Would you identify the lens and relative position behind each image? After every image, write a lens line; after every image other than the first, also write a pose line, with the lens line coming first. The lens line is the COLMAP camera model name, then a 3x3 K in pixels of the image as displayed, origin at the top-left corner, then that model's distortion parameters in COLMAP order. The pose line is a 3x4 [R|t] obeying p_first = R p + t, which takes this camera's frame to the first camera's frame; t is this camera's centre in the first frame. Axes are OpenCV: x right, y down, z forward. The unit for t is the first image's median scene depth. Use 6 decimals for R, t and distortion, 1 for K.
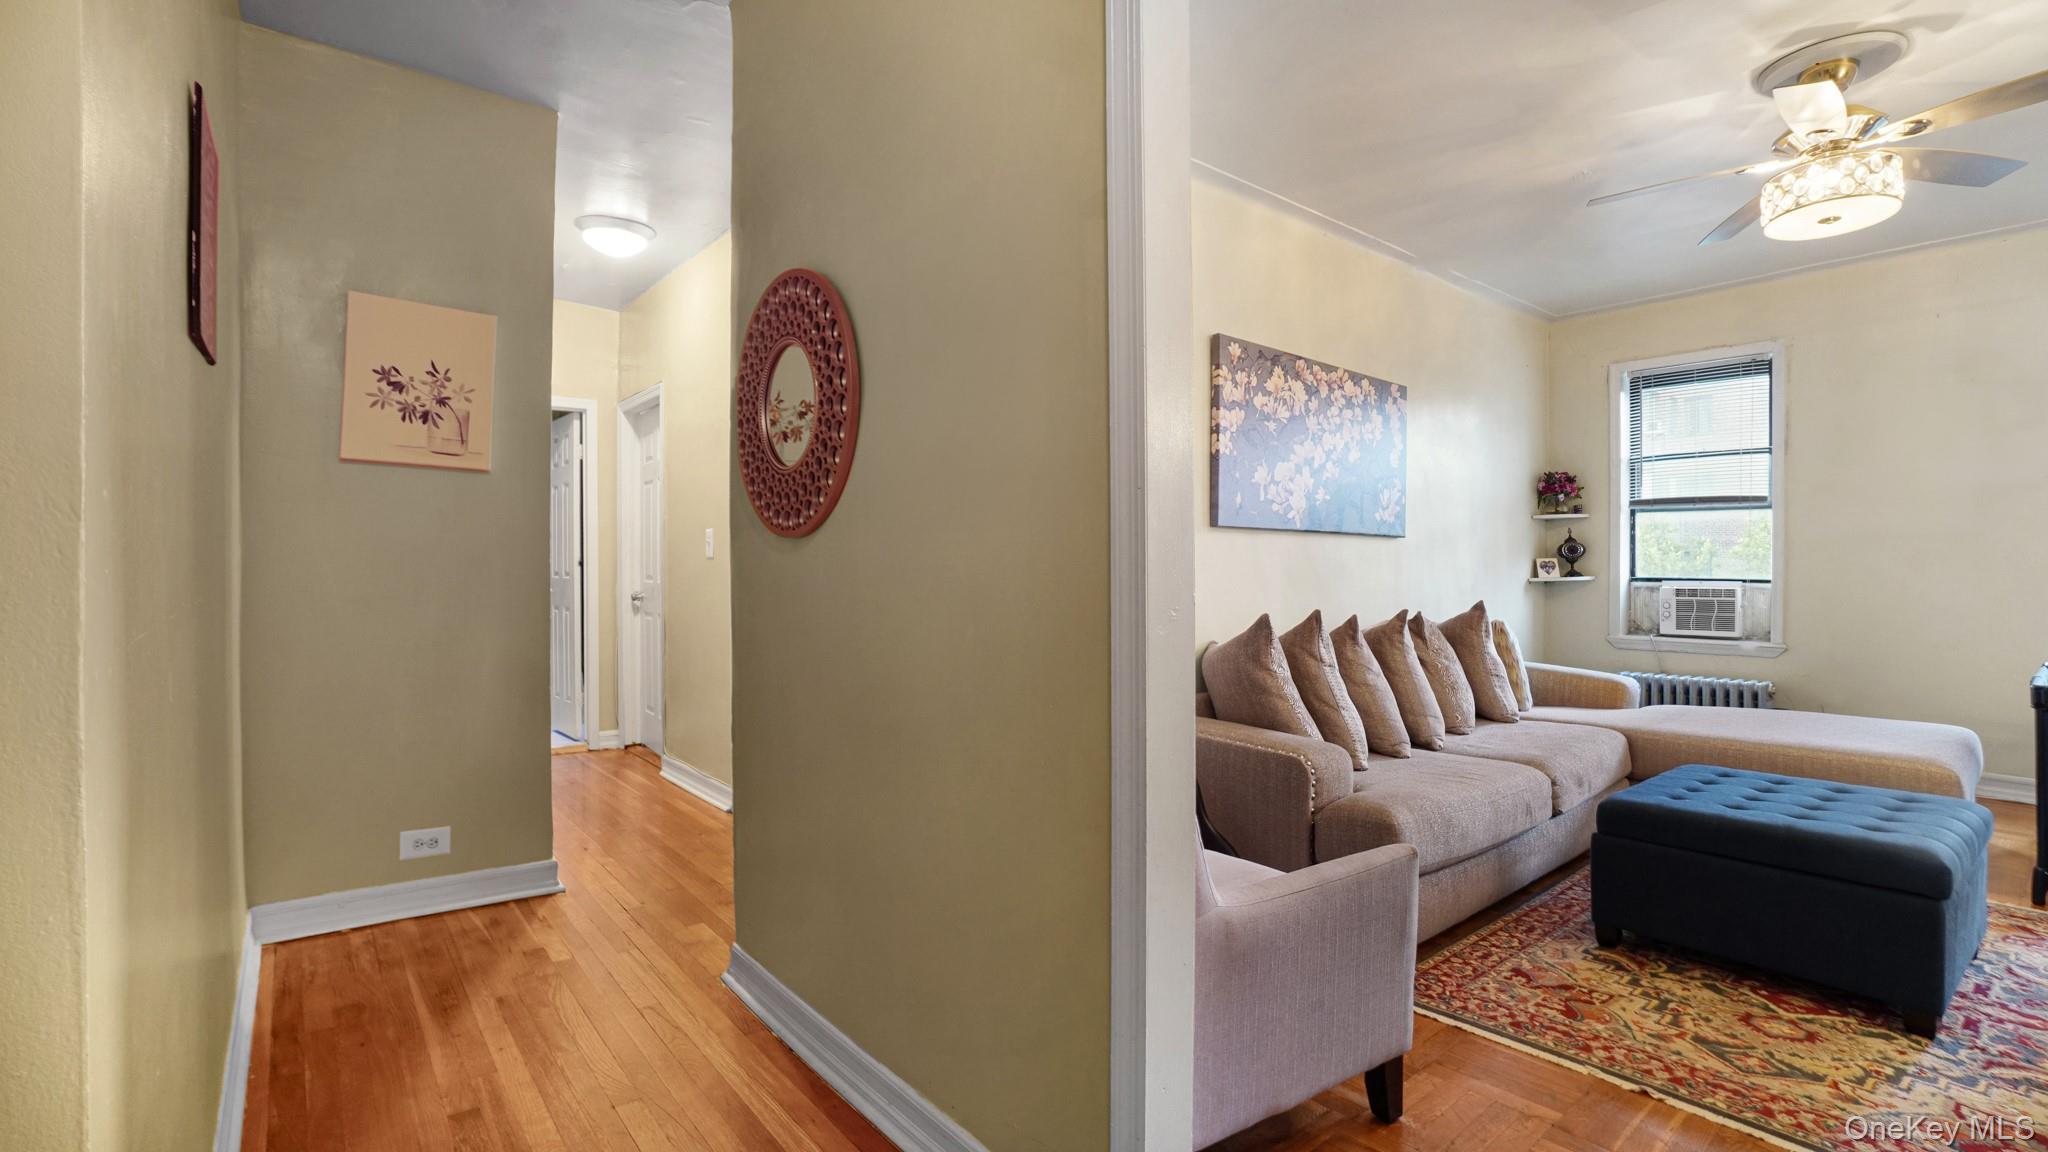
lens RADIAL K [[914.4, 0, 1024.5], [0, 914.4, 563.8], [0, 0, 1]] dist [-0.066525, 0.023897]
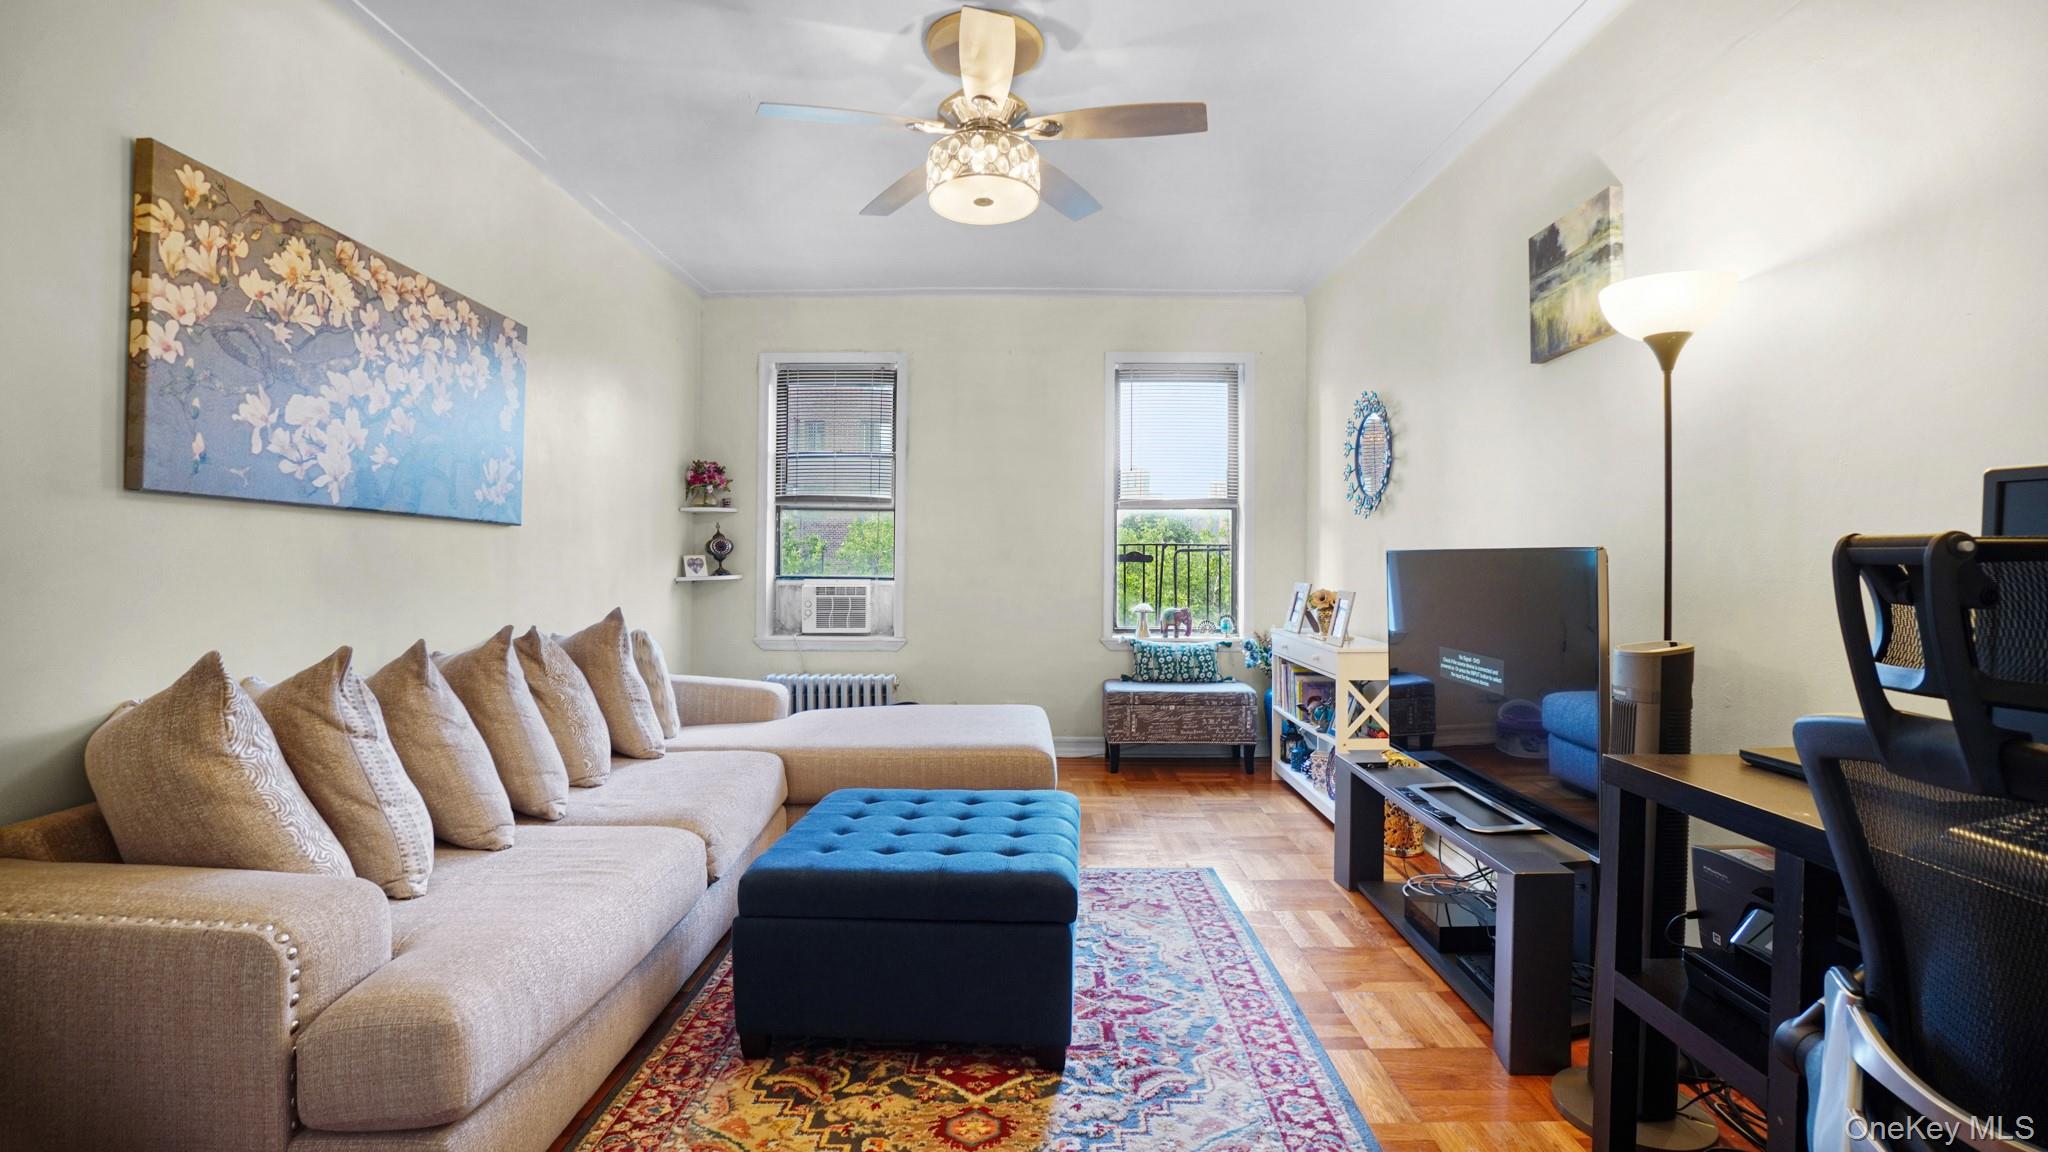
lens RADIAL K [[914.4, 0, 1024.5], [0, 914.4, 563.8], [0, 0, 1]] dist [-0.066525, 0.023897]
pose [[0.638064, 0.002666, 0.769978, 0.135318], [-0.005109, 0.999987, 0.000772, 0.000059], [-0.769966, -0.004427, 0.638070, 0.238387]]
